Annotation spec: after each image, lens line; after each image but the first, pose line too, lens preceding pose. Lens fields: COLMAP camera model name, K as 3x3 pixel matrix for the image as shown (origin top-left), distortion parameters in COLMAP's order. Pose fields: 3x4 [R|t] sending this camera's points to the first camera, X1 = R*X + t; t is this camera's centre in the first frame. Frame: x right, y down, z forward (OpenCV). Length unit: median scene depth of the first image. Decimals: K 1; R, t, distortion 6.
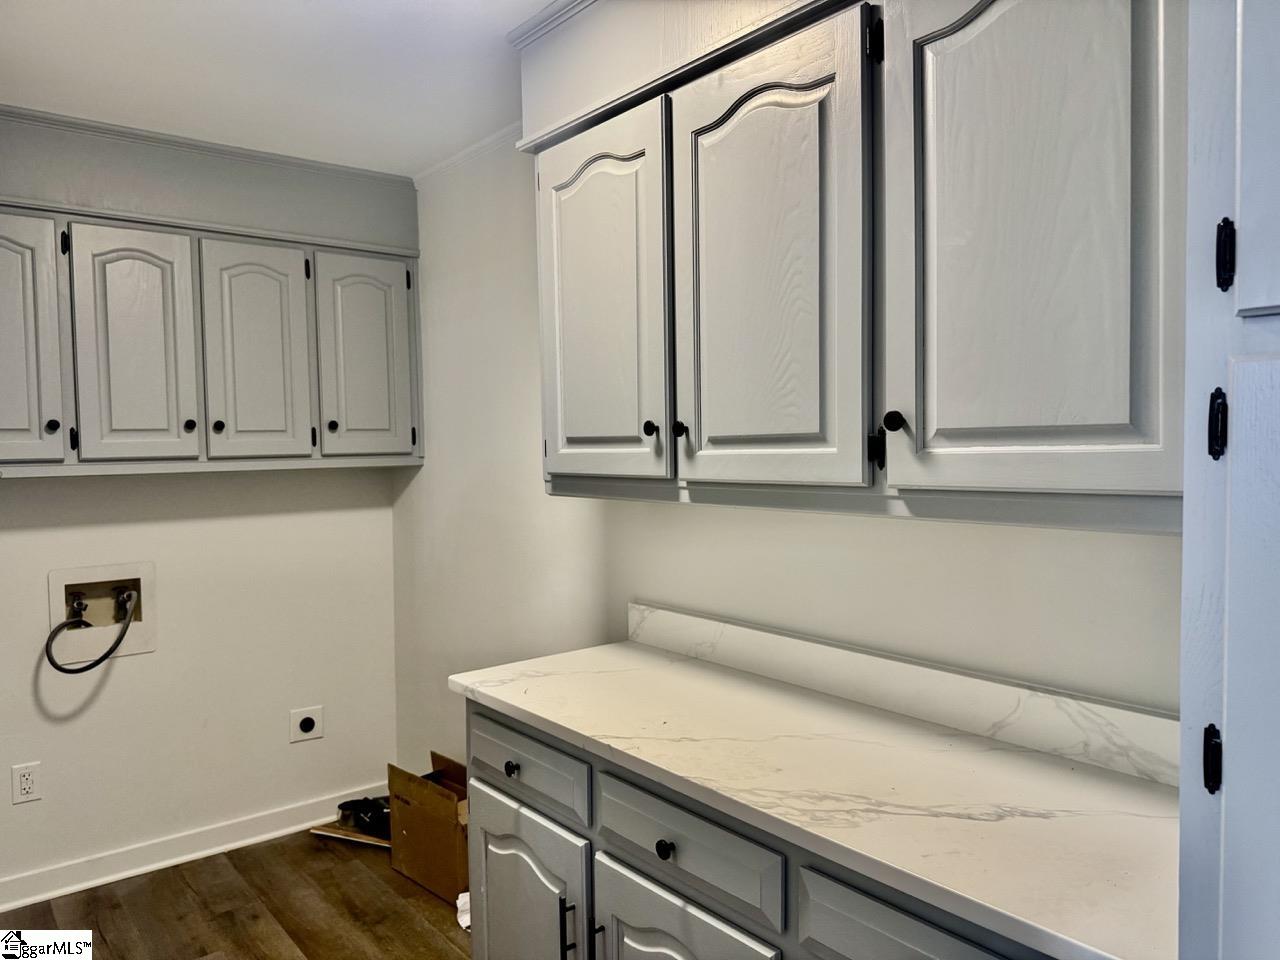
lens RADIAL K [[893.6, 0, 642.4], [0, 893.6, 478.4], [0, 0, 1]] dist [0.079262, -0.116633]
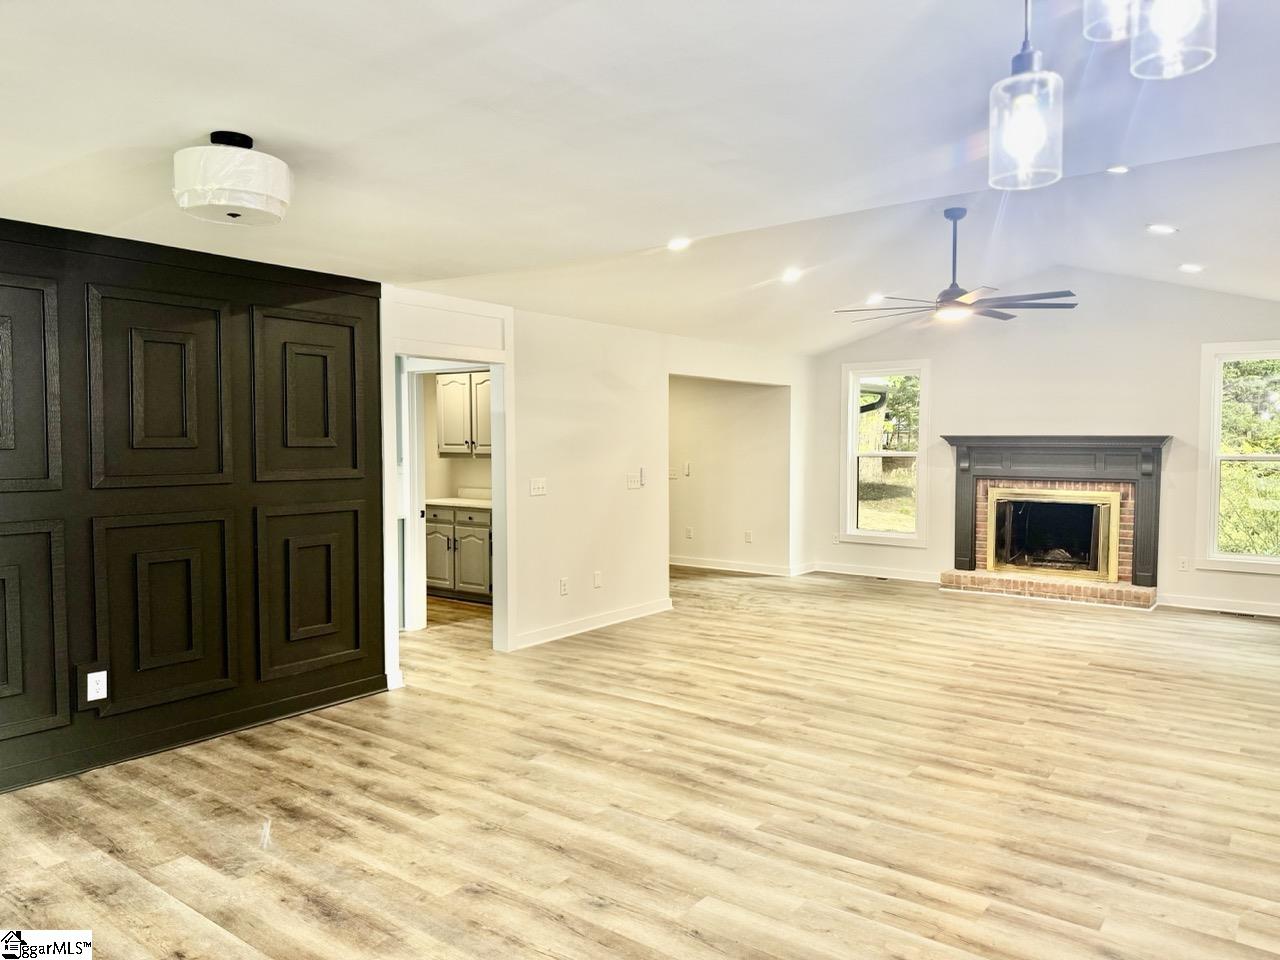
lens RADIAL K [[893.6, 0, 646.7], [0, 893.6, 482.0], [0, 0, 1]] dist [0.079262, -0.116633]
pose [[0.978249, 0.002689, 0.207415, -0.055577], [-0.003440, 0.999989, 0.003257, 0.173380], [-0.207404, -0.003900, 0.978248, -4.895836]]
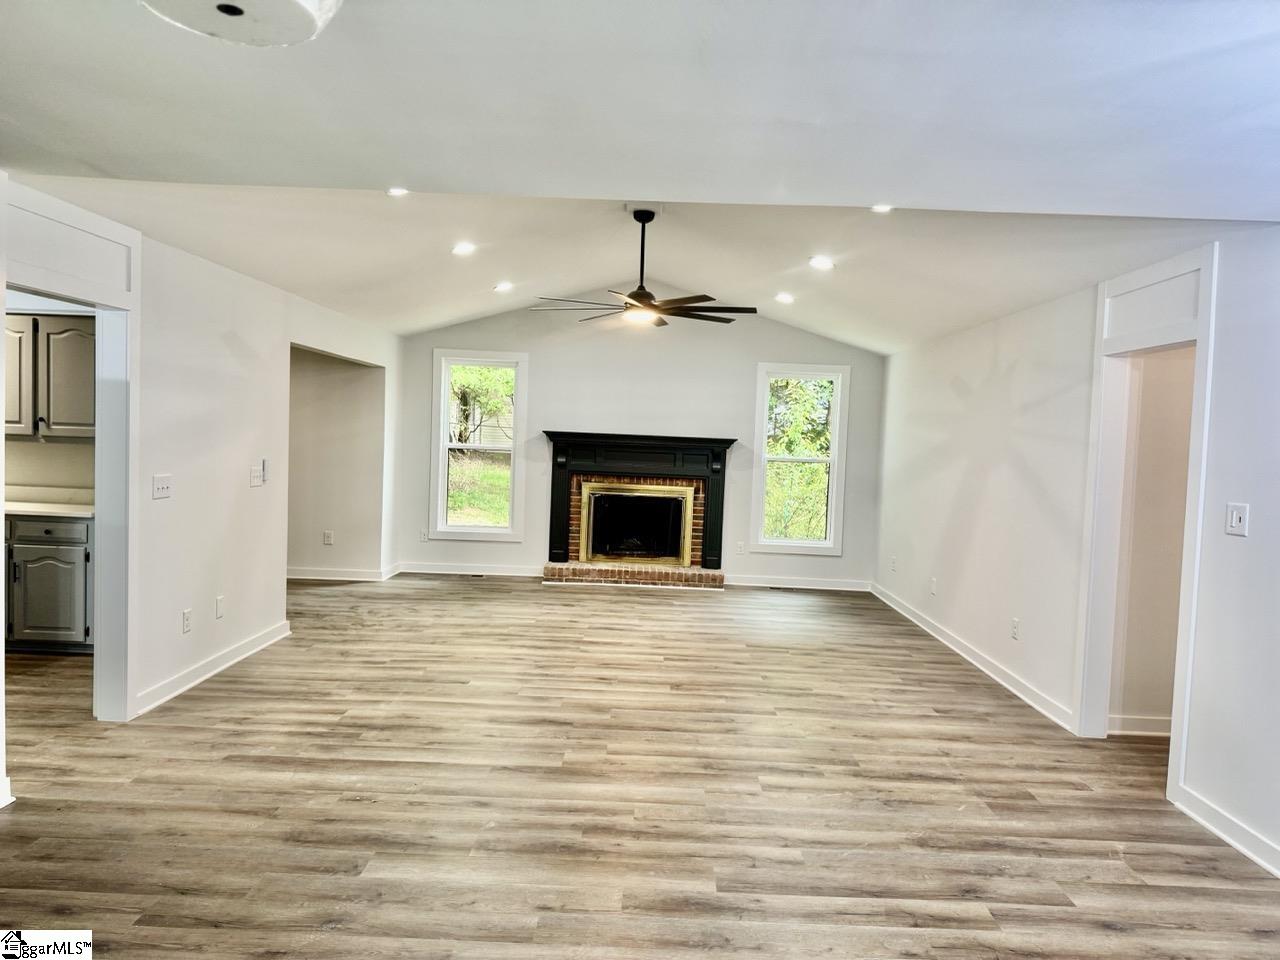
lens RADIAL K [[893.6, 0, 645.5], [0, 893.6, 476.1], [0, 0, 1]] dist [0.079262, -0.116633]
pose [[0.661967, 0.004352, 0.749521, -0.995457], [-0.016069, 0.999836, 0.008386, 0.117693], [-0.749361, -0.017595, 0.661928, -3.835246]]
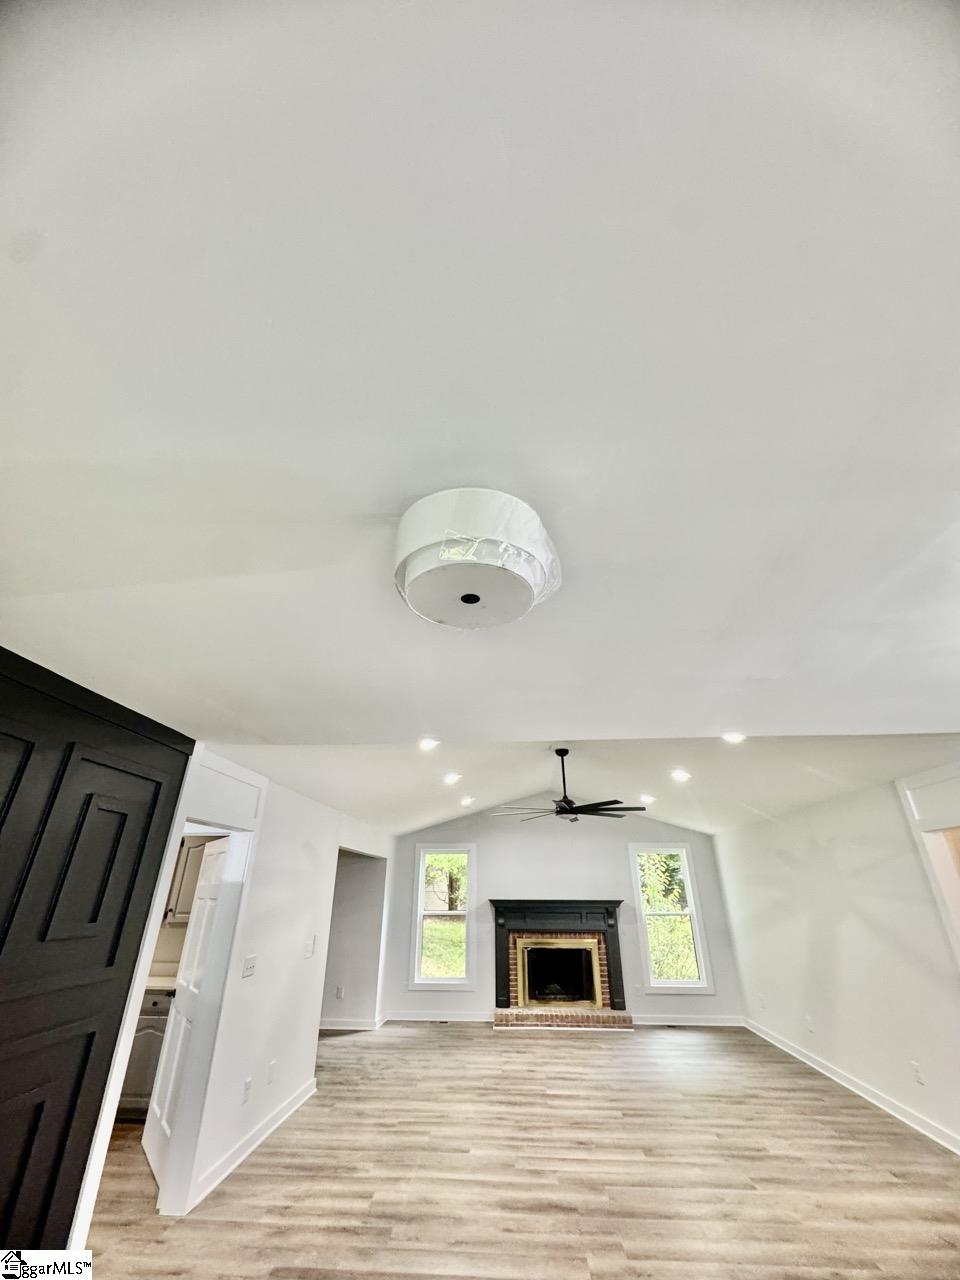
lens RADIAL K [[512.1, 0, 482.6], [0, 512.1, 641.3], [0, 0, 1]] dist [-0.008059, 0.001269]
pose [[0.707270, 0.323134, 0.628772, -0.975444], [0.019740, 0.880049, -0.474473, 0.013215], [-0.706668, 0.347993, 0.616053, -3.229337]]
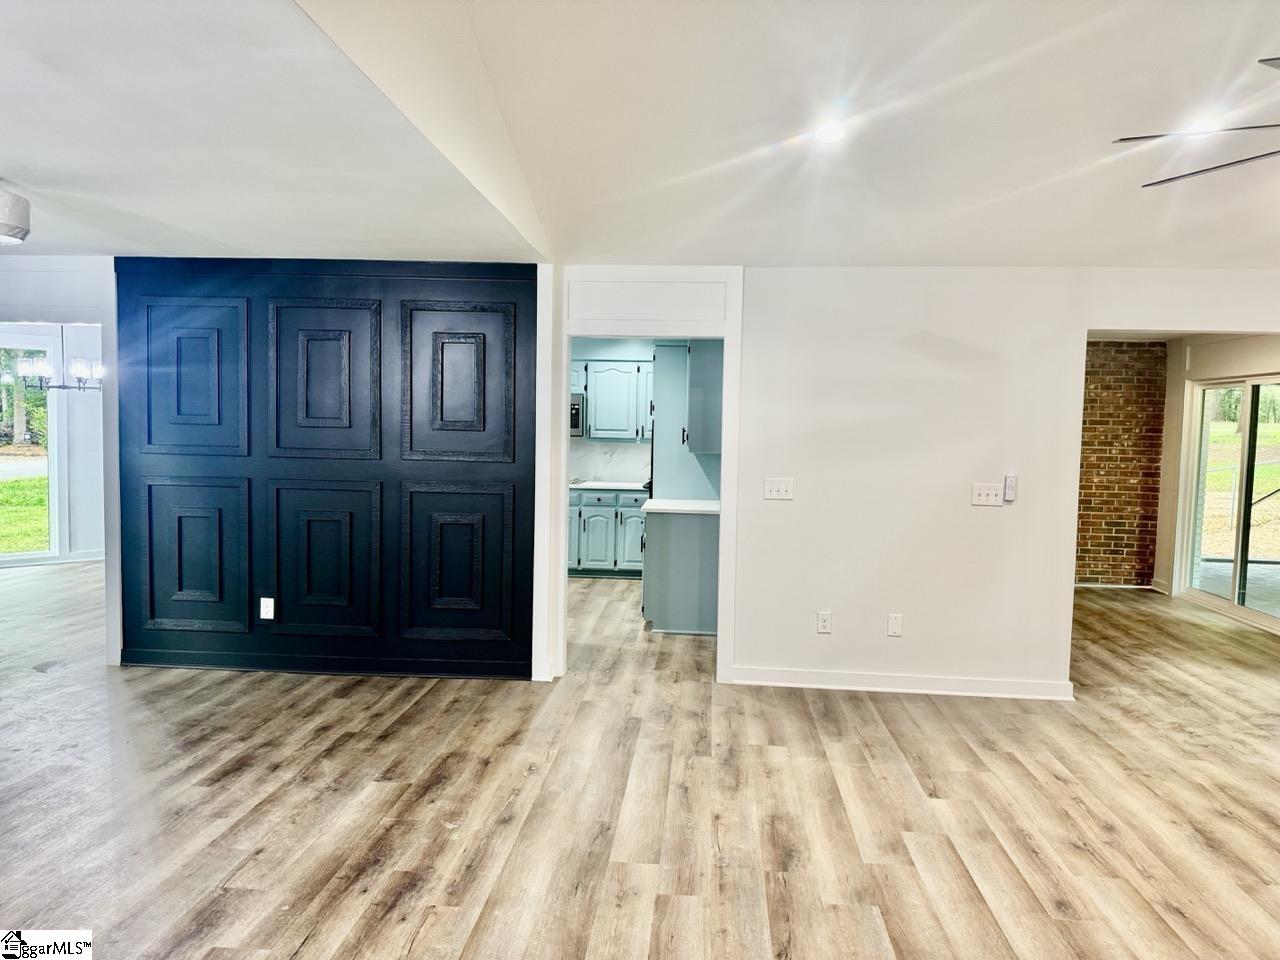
lens RADIAL K [[893.6, 0, 640.1], [0, 893.6, 485.5], [0, 0, 1]] dist [0.079262, -0.116633]
pose [[0.700710, 0.076171, -0.709369, 2.582382], [-0.059039, 0.997065, 0.048746, 0.053534], [0.710999, 0.007723, 0.703150, -3.229576]]
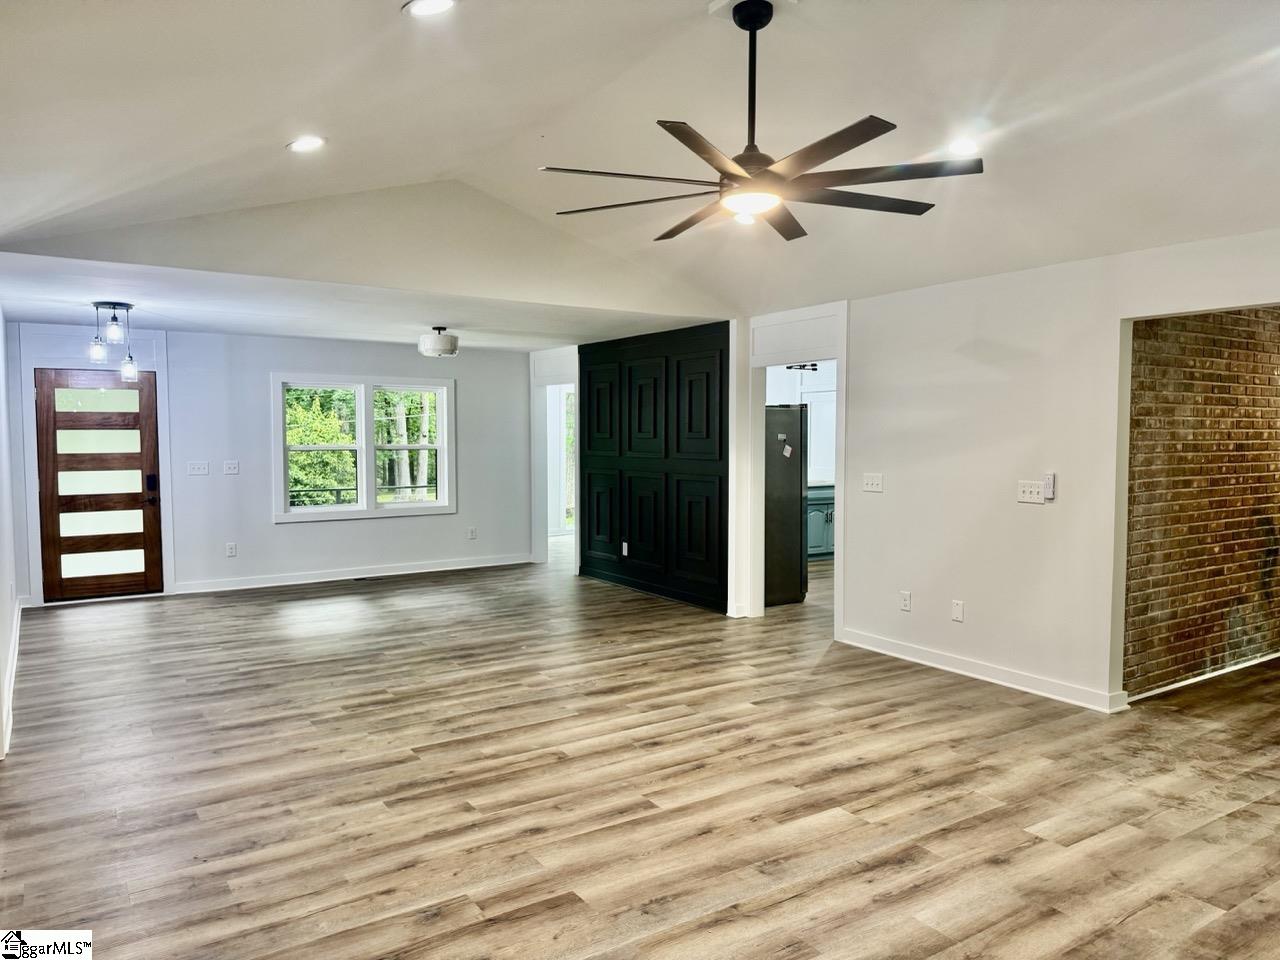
lens RADIAL K [[893.6, 0, 643.8], [0, 893.6, 477.2], [0, 0, 1]] dist [0.079262, -0.116633]
pose [[-0.132425, 0.062583, -0.989215, 4.874082], [-0.037666, 0.996966, 0.068116, -0.070576], [0.990477, 0.046280, -0.129666, -0.756152]]
